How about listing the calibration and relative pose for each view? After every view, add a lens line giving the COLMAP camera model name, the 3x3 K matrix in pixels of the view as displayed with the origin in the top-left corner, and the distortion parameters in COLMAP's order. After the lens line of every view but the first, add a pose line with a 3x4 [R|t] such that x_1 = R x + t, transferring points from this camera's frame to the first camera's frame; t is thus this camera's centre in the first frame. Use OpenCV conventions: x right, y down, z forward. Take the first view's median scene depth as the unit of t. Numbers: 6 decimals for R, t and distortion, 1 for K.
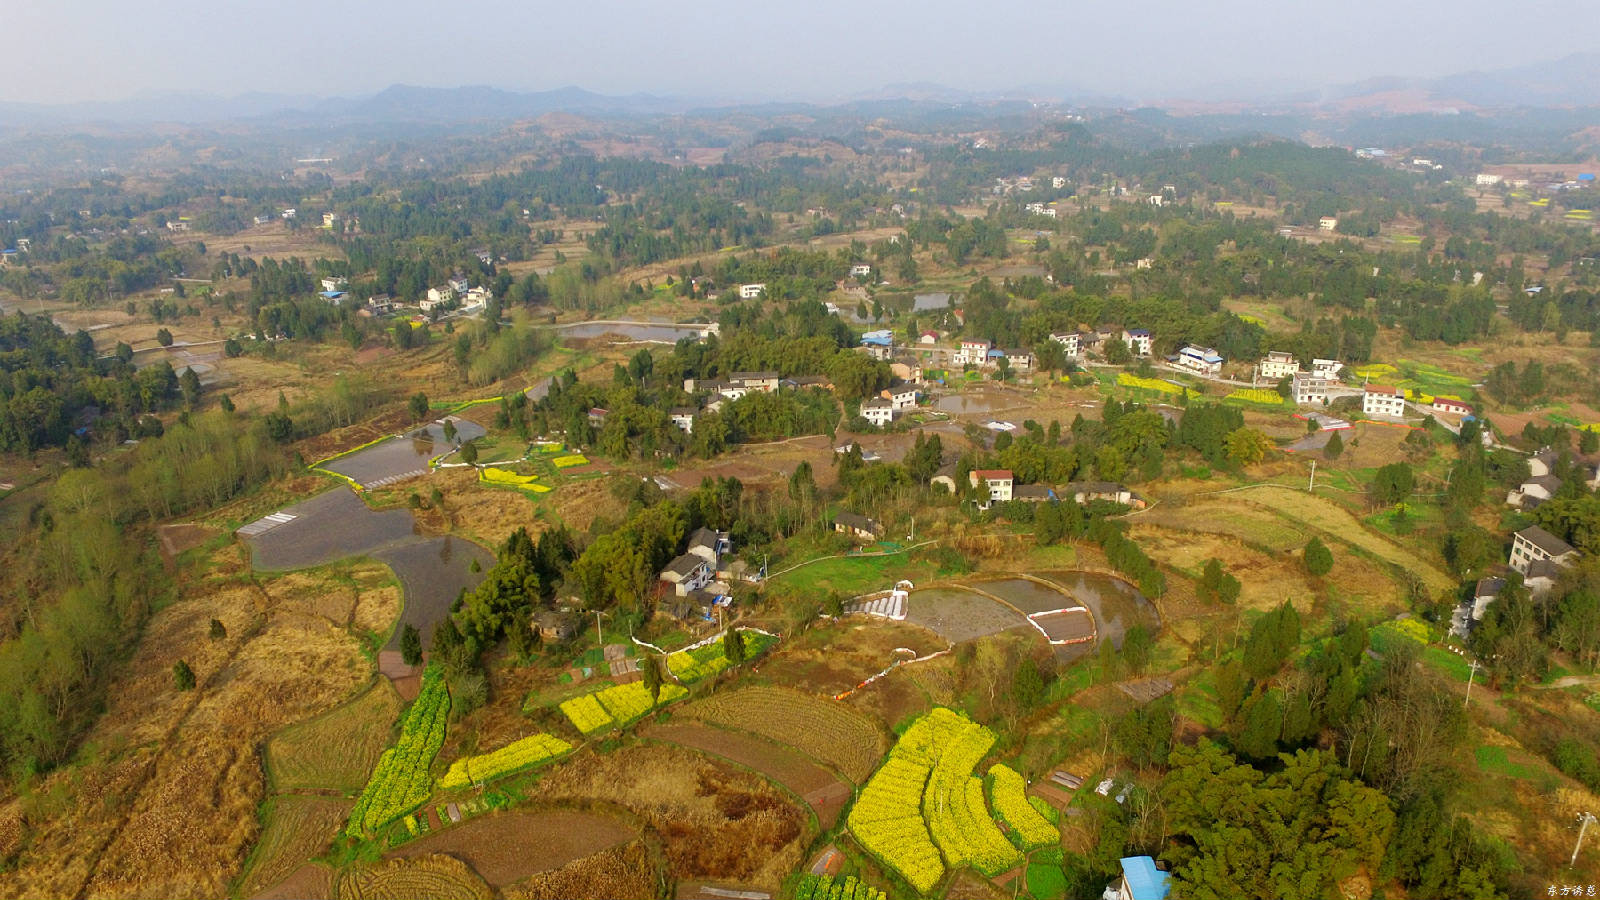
lens RADIAL K [[1075.7, 0, 798.6], [0, 1075.7, 460.1], [0, 0, 1]] dist [-0.126989, 0.094008]
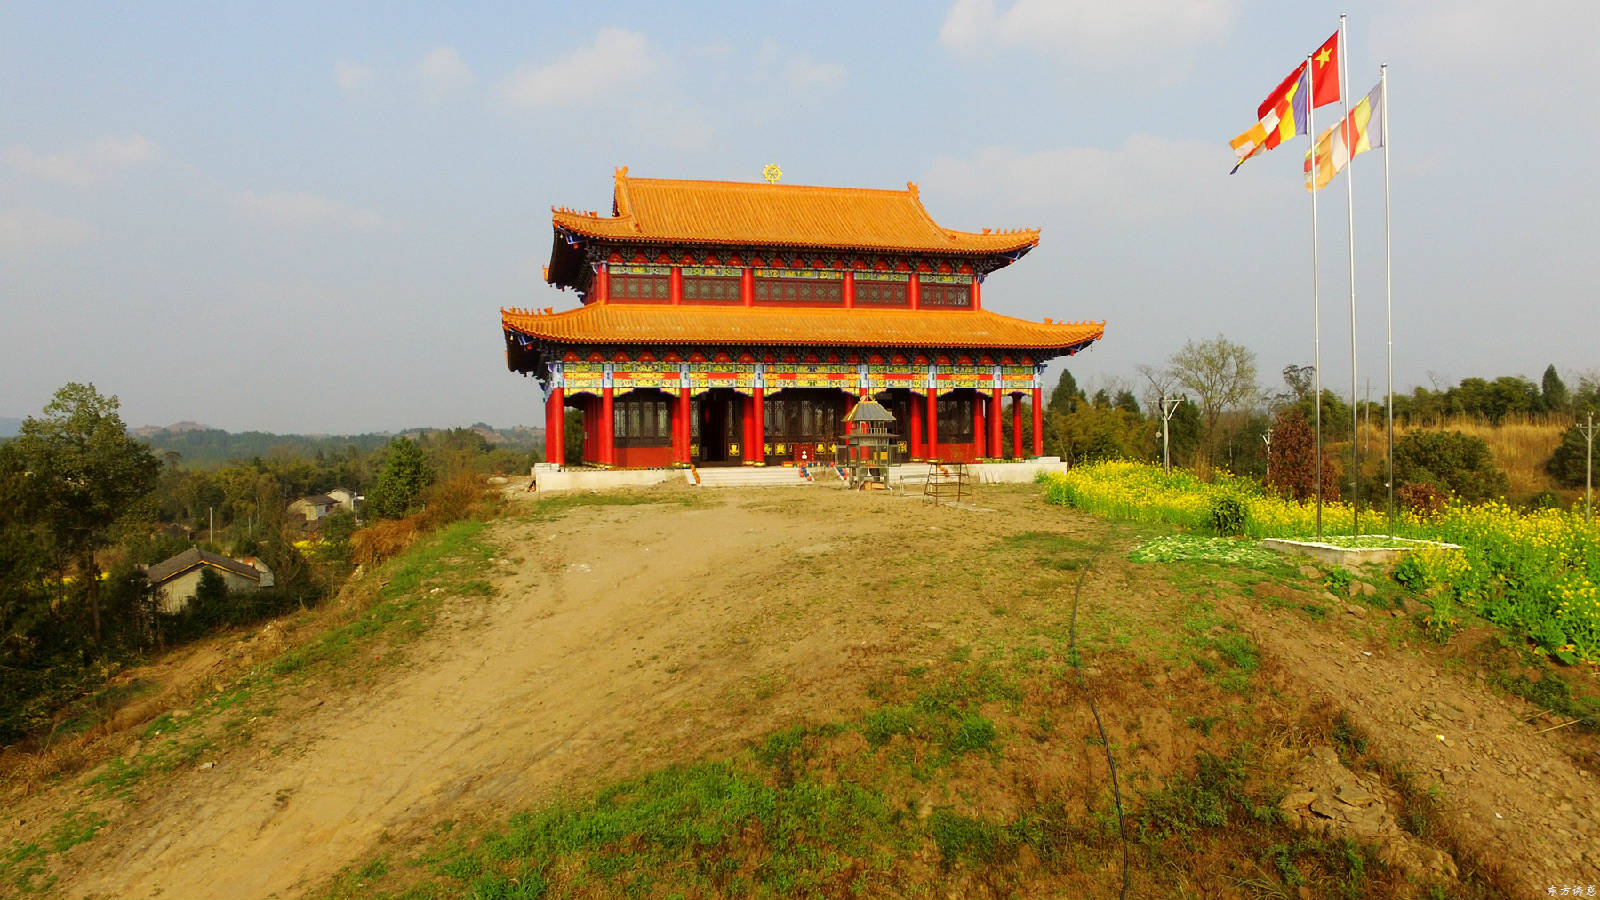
lens RADIAL K [[1075.7, 0, 802.7], [0, 1075.7, 463.7], [0, 0, 1]] dist [-0.126989, 0.094008]
pose [[0.948533, -0.001417, 0.316675, 0.002766], [0.102228, 0.947823, -0.301961, 0.526703], [-0.299724, 0.318793, 0.899187, 0.094415]]
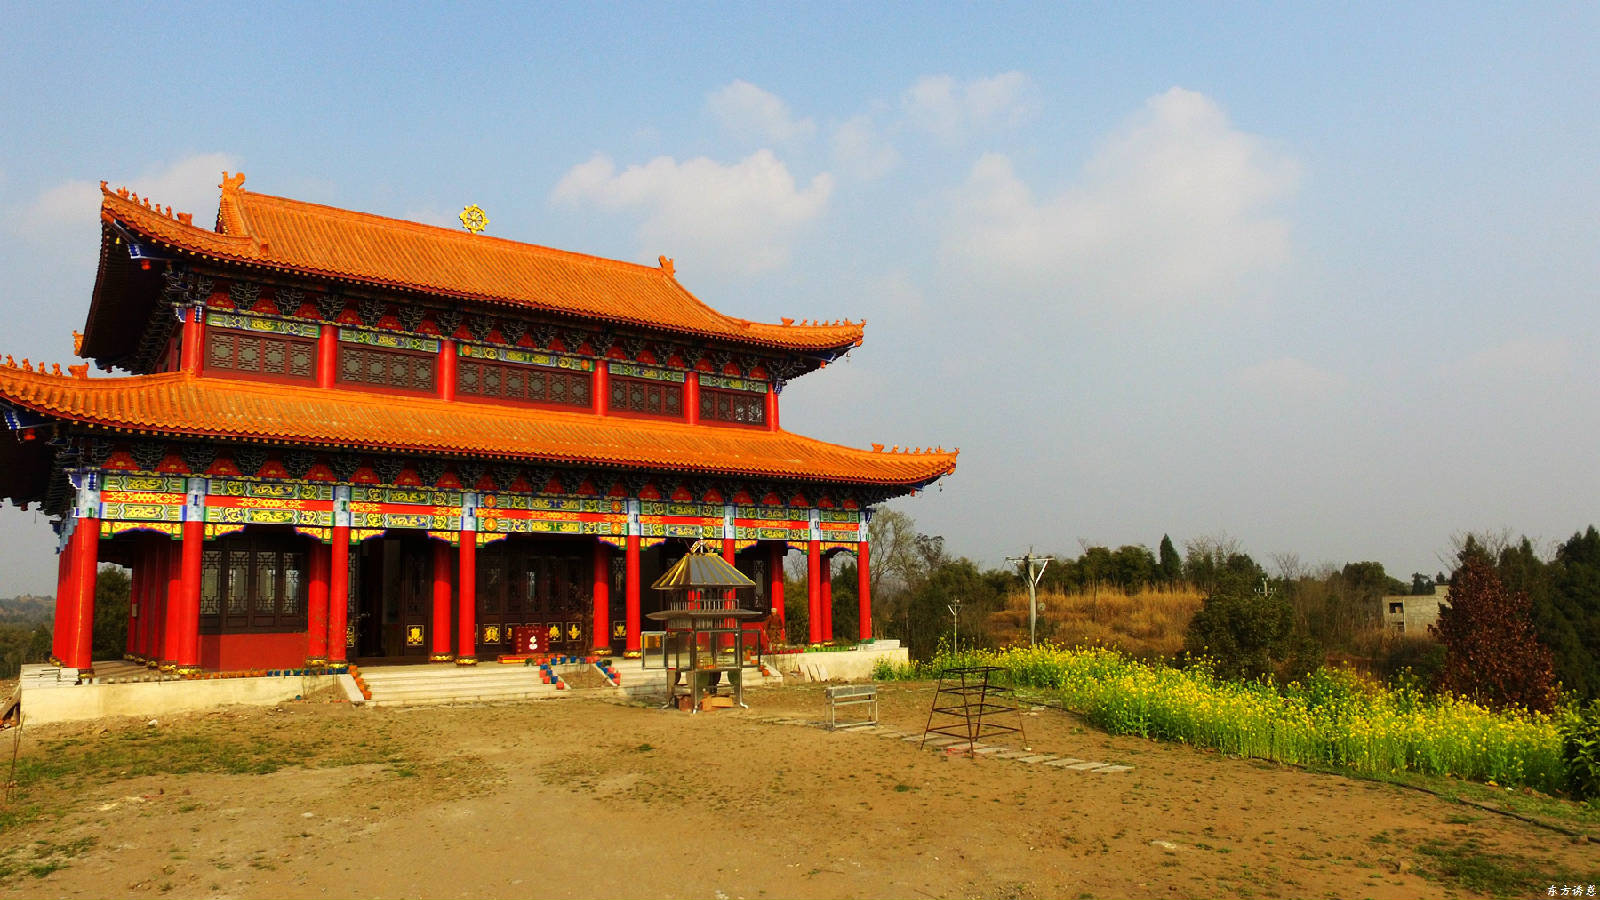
lens RADIAL K [[1075.7, 0, 804.1], [0, 1075.7, 463.2], [0, 0, 1]] dist [-0.126989, 0.094008]
pose [[0.761449, 0.086976, 0.642363, 0.011275], [0.223863, 0.894705, -0.386508, 0.495498], [-0.608343, 0.438107, 0.661802, 0.178218]]
